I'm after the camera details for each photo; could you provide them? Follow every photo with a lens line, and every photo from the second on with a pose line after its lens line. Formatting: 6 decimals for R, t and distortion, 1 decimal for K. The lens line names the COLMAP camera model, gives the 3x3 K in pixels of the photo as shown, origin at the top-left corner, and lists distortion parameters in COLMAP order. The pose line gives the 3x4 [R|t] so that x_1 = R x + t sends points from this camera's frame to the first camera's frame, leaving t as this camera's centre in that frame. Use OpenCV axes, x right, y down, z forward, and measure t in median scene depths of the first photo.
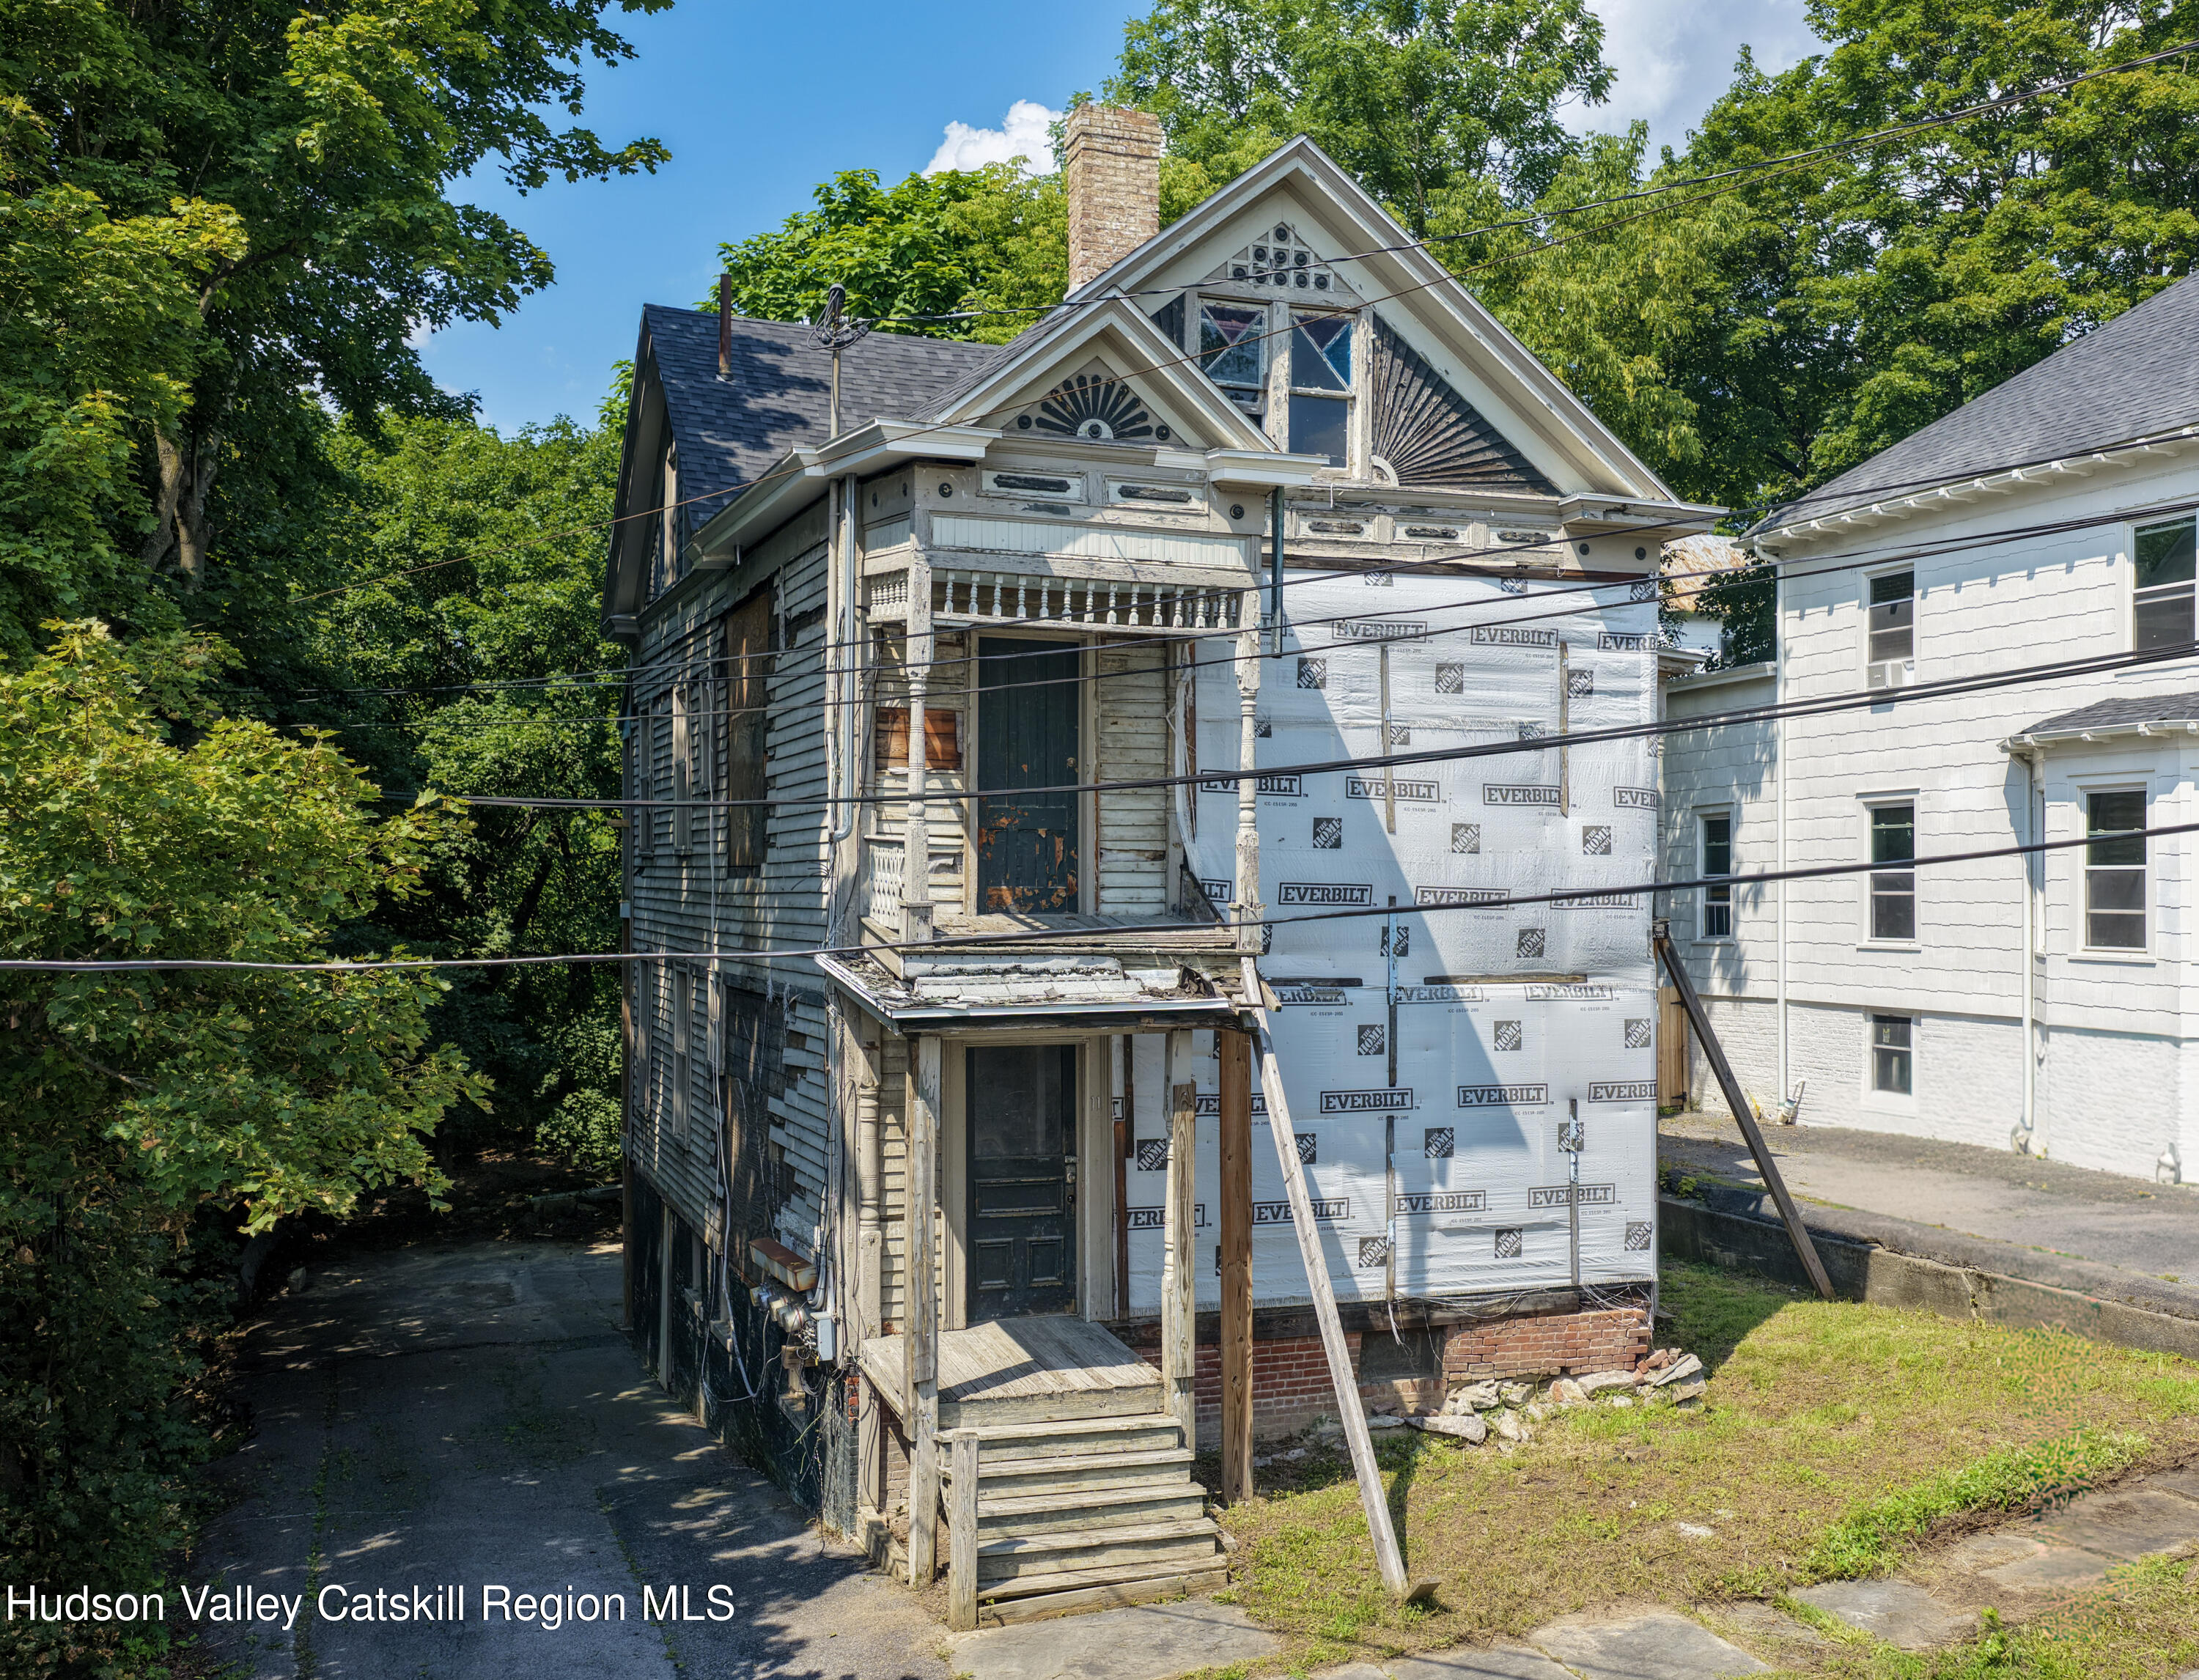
lens RADIAL K [[2199.8, 0, 1174.4], [0, 2199.8, 888.8], [0, 0, 1]] dist [0.006441, 0.000000]
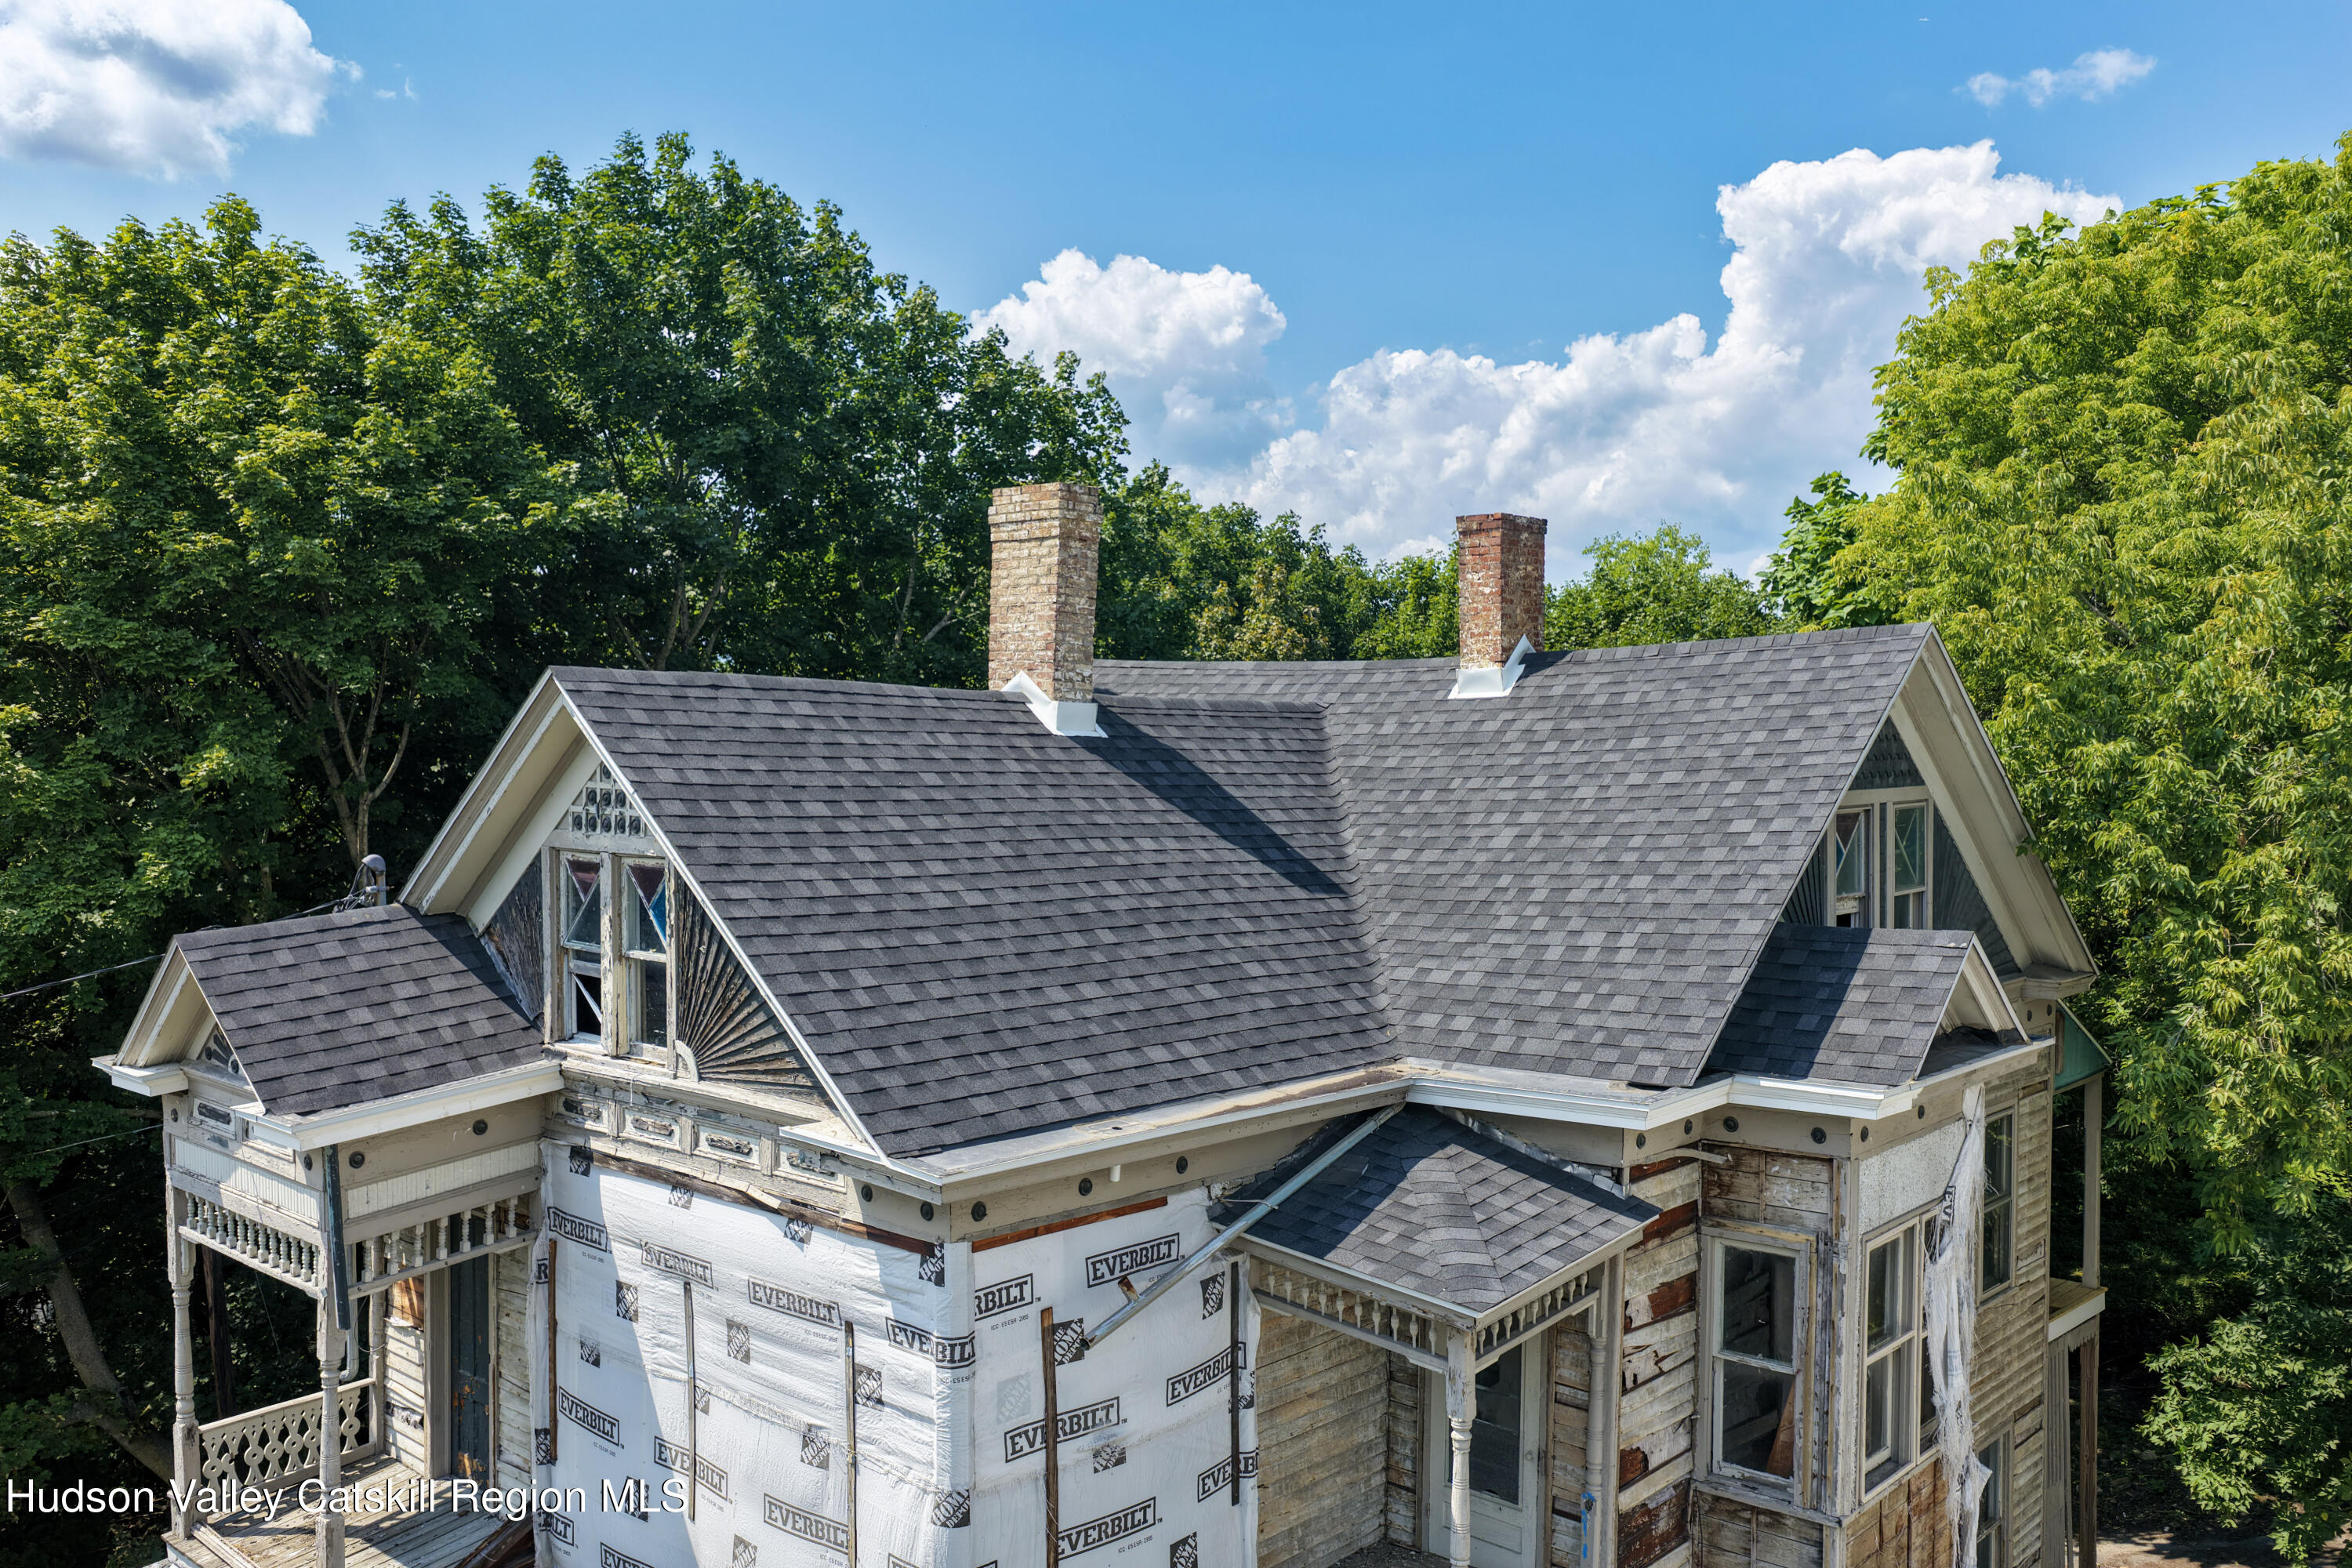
lens RADIAL K [[1962.2, 0, 1184.9], [0, 1962.2, 801.1], [0, 0, 1]] dist [-0.006560, 0.039143]
pose [[0.451158, 0.034102, -0.891792, 0.796040], [-0.005709, 0.999359, 0.035327, -0.308791], [0.892426, -0.010847, 0.451064, 0.847632]]
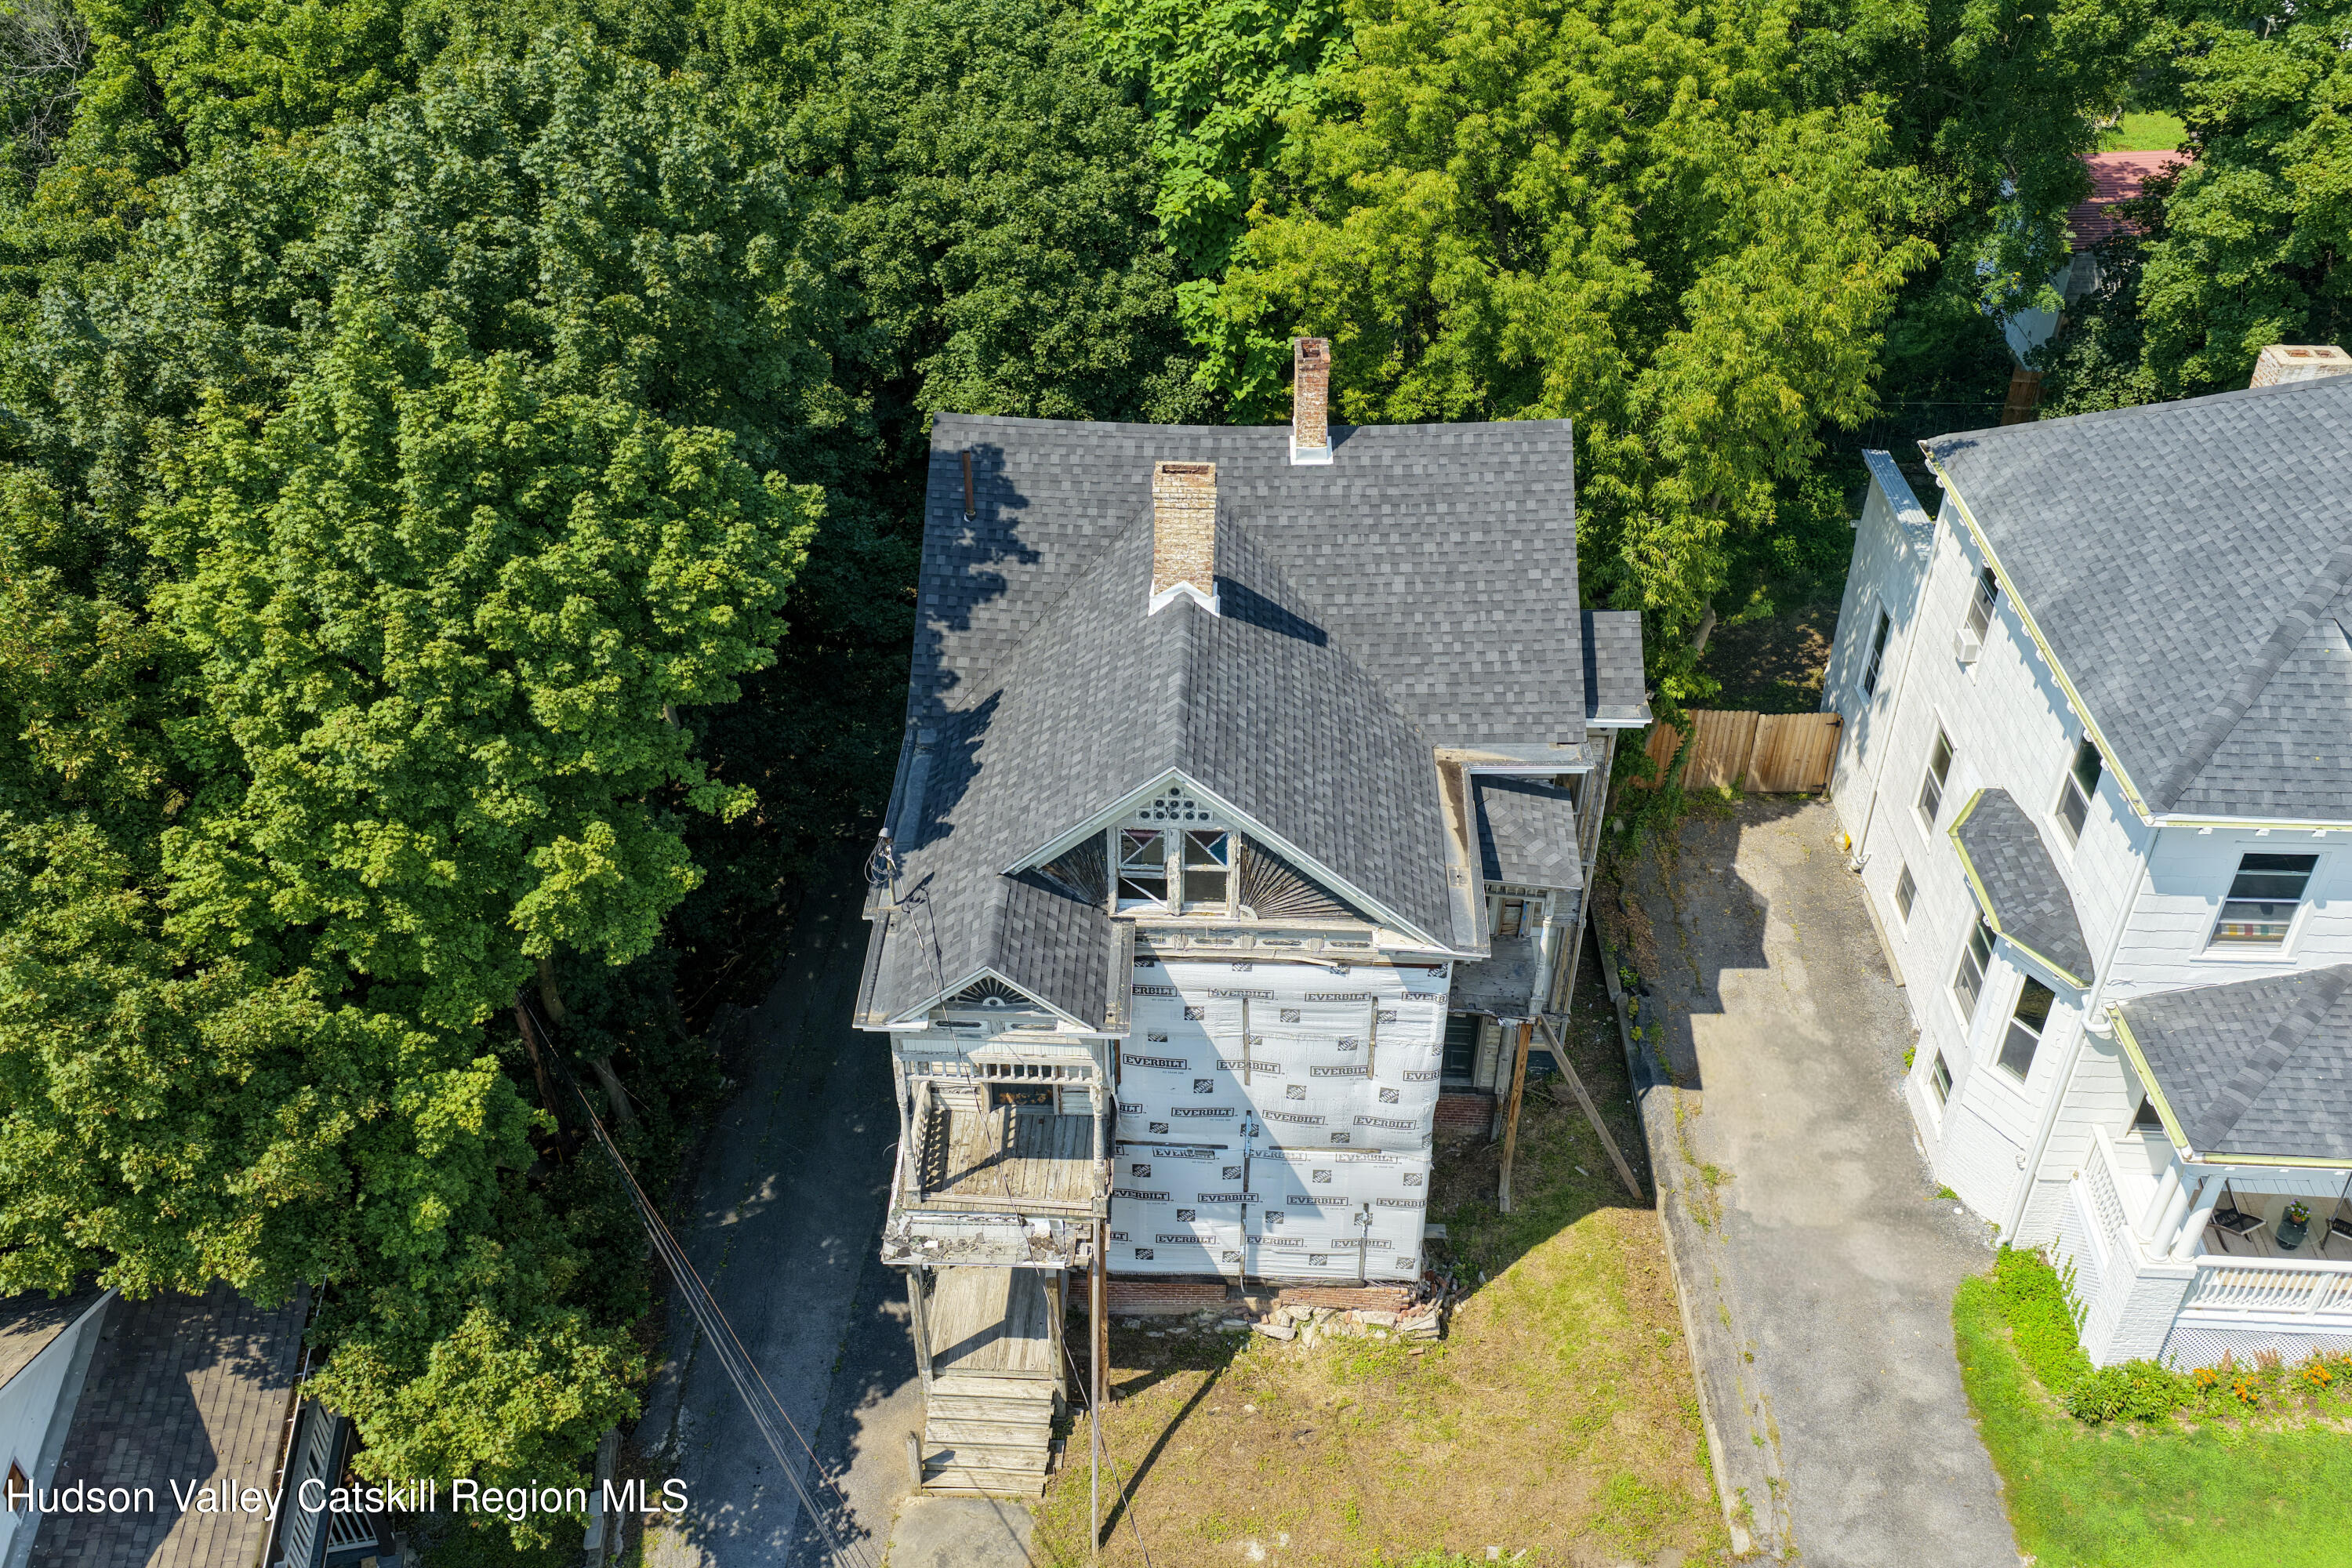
lens RADIAL K [[1962.2, 0, 1175.0], [0, 1962.2, 807.5], [0, 0, 1]] dist [-0.006560, 0.039143]
pose [[0.920323, 0.229644, -0.316653, 0.466037], [-0.000835, 0.810676, 0.585494, -1.052812], [0.391158, -0.538580, 0.746276, 0.000129]]
